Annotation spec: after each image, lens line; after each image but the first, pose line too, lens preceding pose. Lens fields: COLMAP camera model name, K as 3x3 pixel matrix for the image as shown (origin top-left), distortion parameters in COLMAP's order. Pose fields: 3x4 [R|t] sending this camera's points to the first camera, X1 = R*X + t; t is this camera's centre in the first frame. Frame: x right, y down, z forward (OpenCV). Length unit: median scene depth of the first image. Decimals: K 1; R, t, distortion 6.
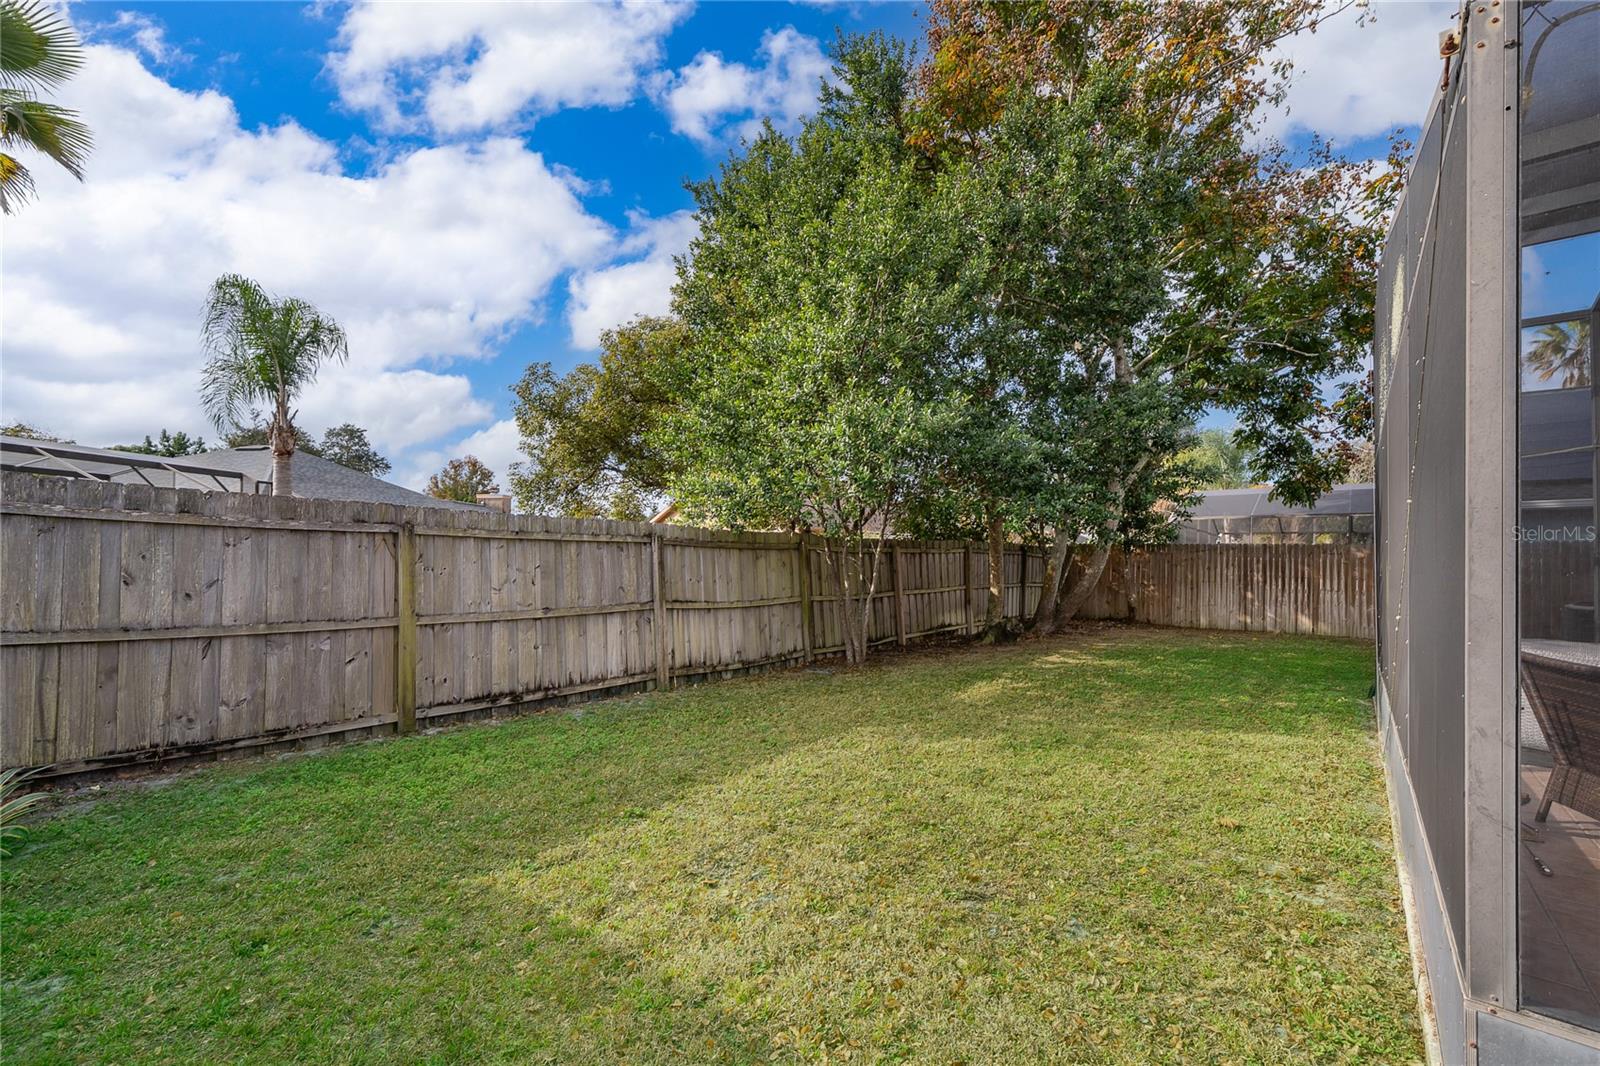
lens RADIAL K [[643.2, 0, 820.3], [0, 643.2, 570.9], [0, 0, 1]] dist [-0.004816, 0.001163]
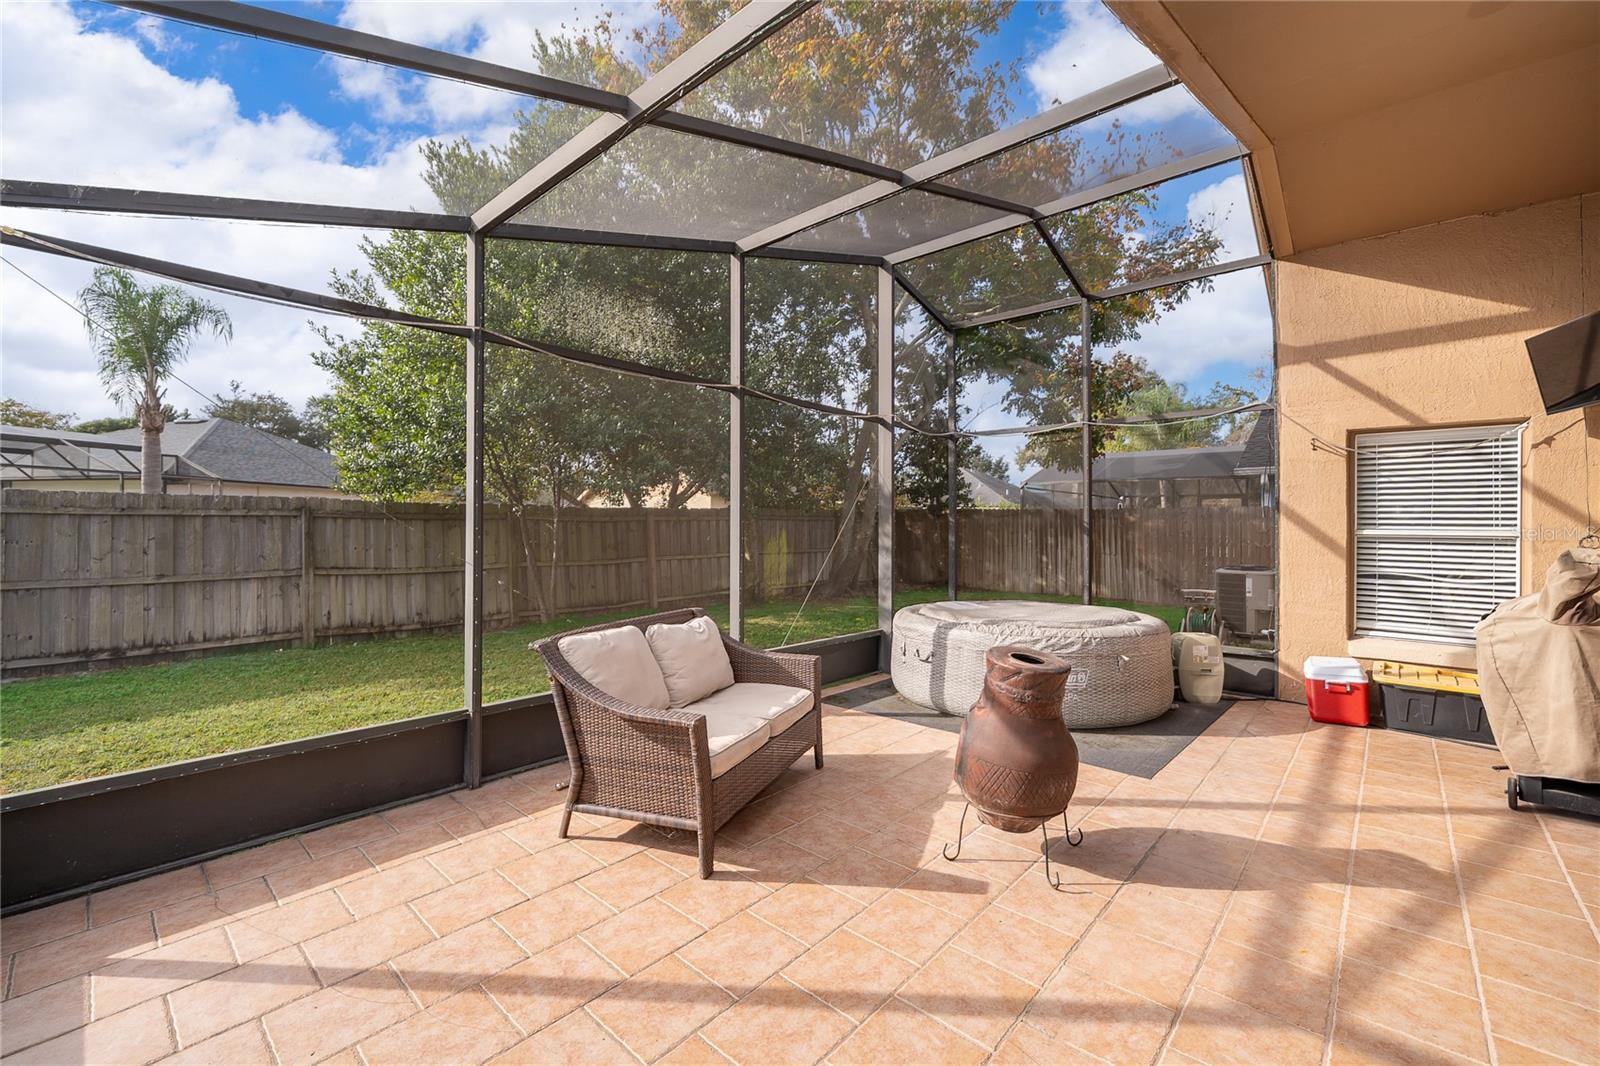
lens RADIAL K [[643.2, 0, 796.7], [0, 643.2, 530.6], [0, 0, 1]] dist [-0.004816, 0.001163]
pose [[0.999202, -0.003905, -0.039762, 0.663164], [0.003776, 0.999987, -0.003333, -0.011242], [0.039774, 0.003180, 0.999204, -0.083160]]
